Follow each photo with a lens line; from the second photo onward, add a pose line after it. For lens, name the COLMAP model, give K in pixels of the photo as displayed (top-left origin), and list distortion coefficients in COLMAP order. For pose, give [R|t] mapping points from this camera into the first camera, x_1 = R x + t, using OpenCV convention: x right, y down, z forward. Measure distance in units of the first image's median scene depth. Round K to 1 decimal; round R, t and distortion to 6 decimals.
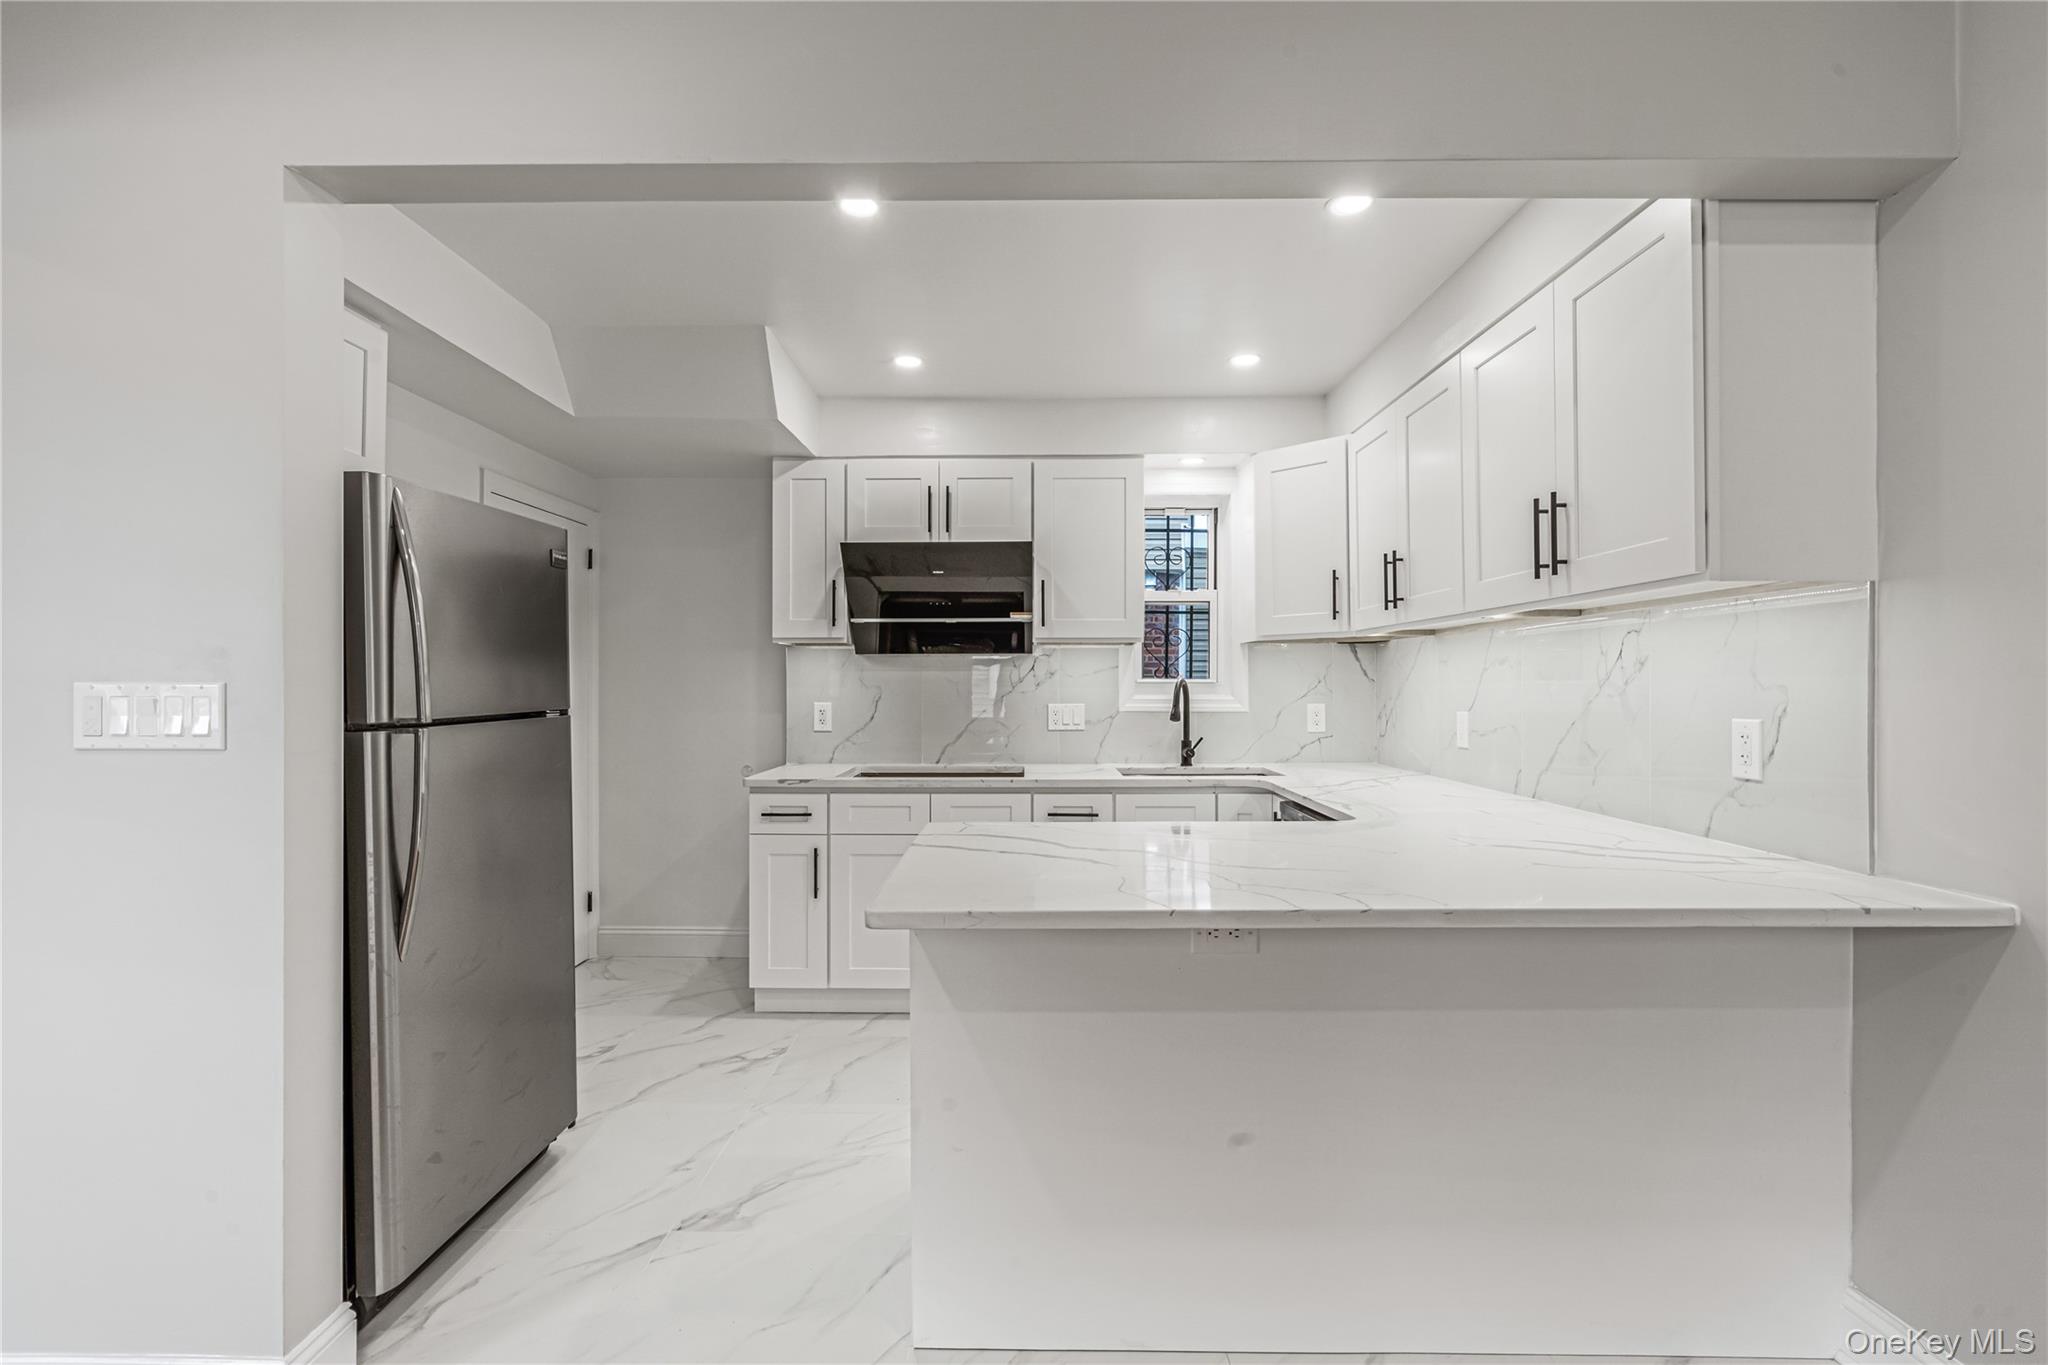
lens RADIAL K [[944.3, 0, 1014.2], [0, 944.3, 680.5], [0, 0, 1]] dist [0.000096, 0.000416]
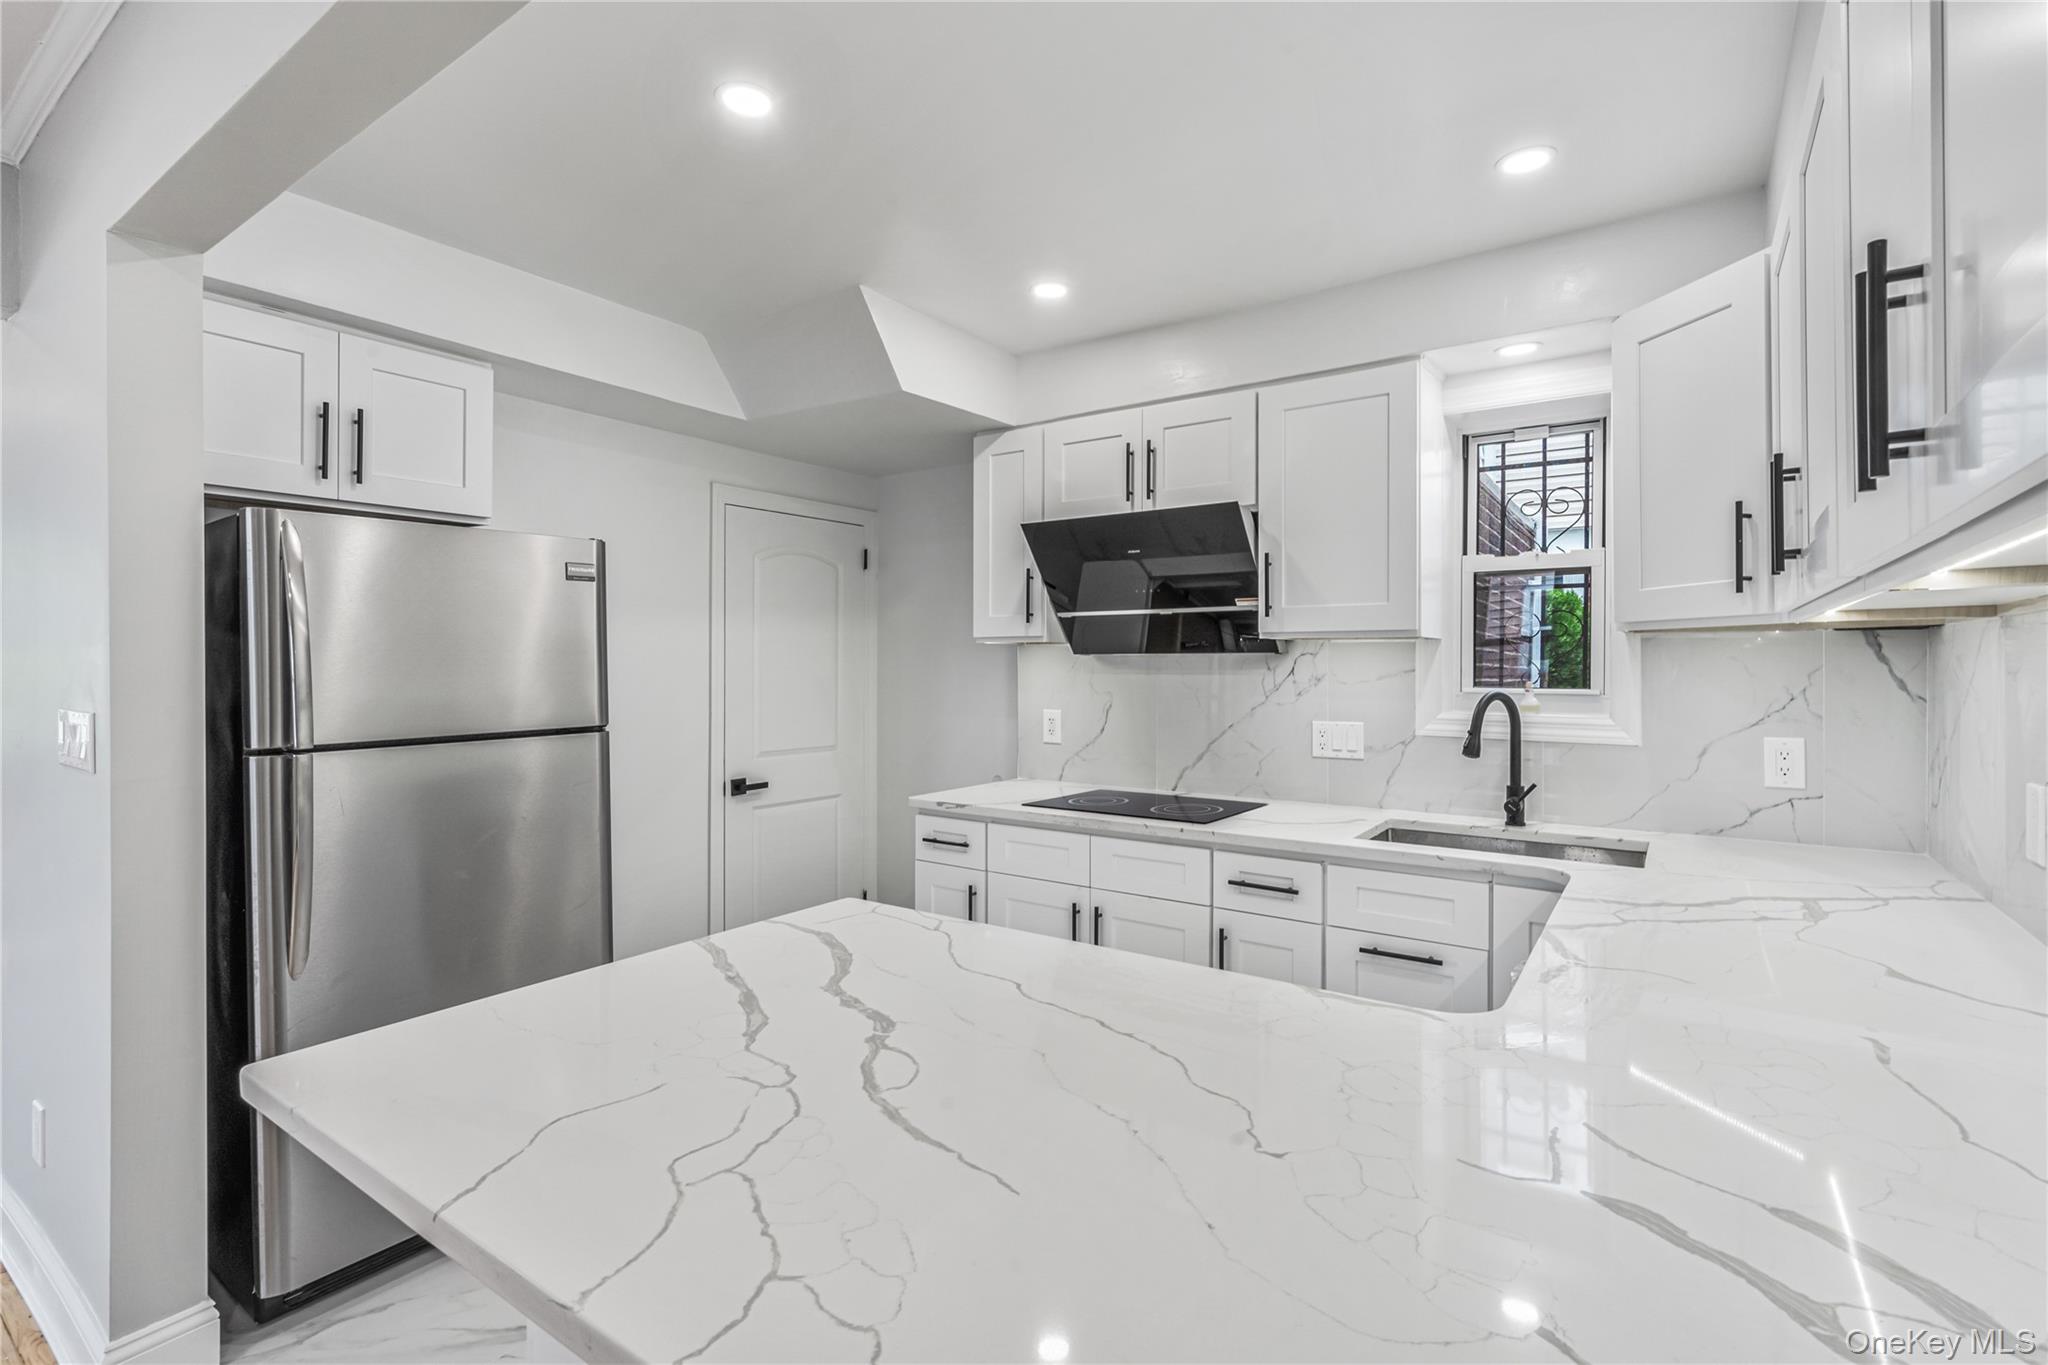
lens RADIAL K [[948.6, 0, 1025.6], [0, 948.6, 662.7], [0, 0, 1]] dist [-0.002114, -0.000304]
pose [[0.824712, 0.001818, -0.565551, 0.289445], [0.000657, 0.999991, 0.004172, -0.025216], [0.565553, -0.003813, 0.824703, 0.294516]]
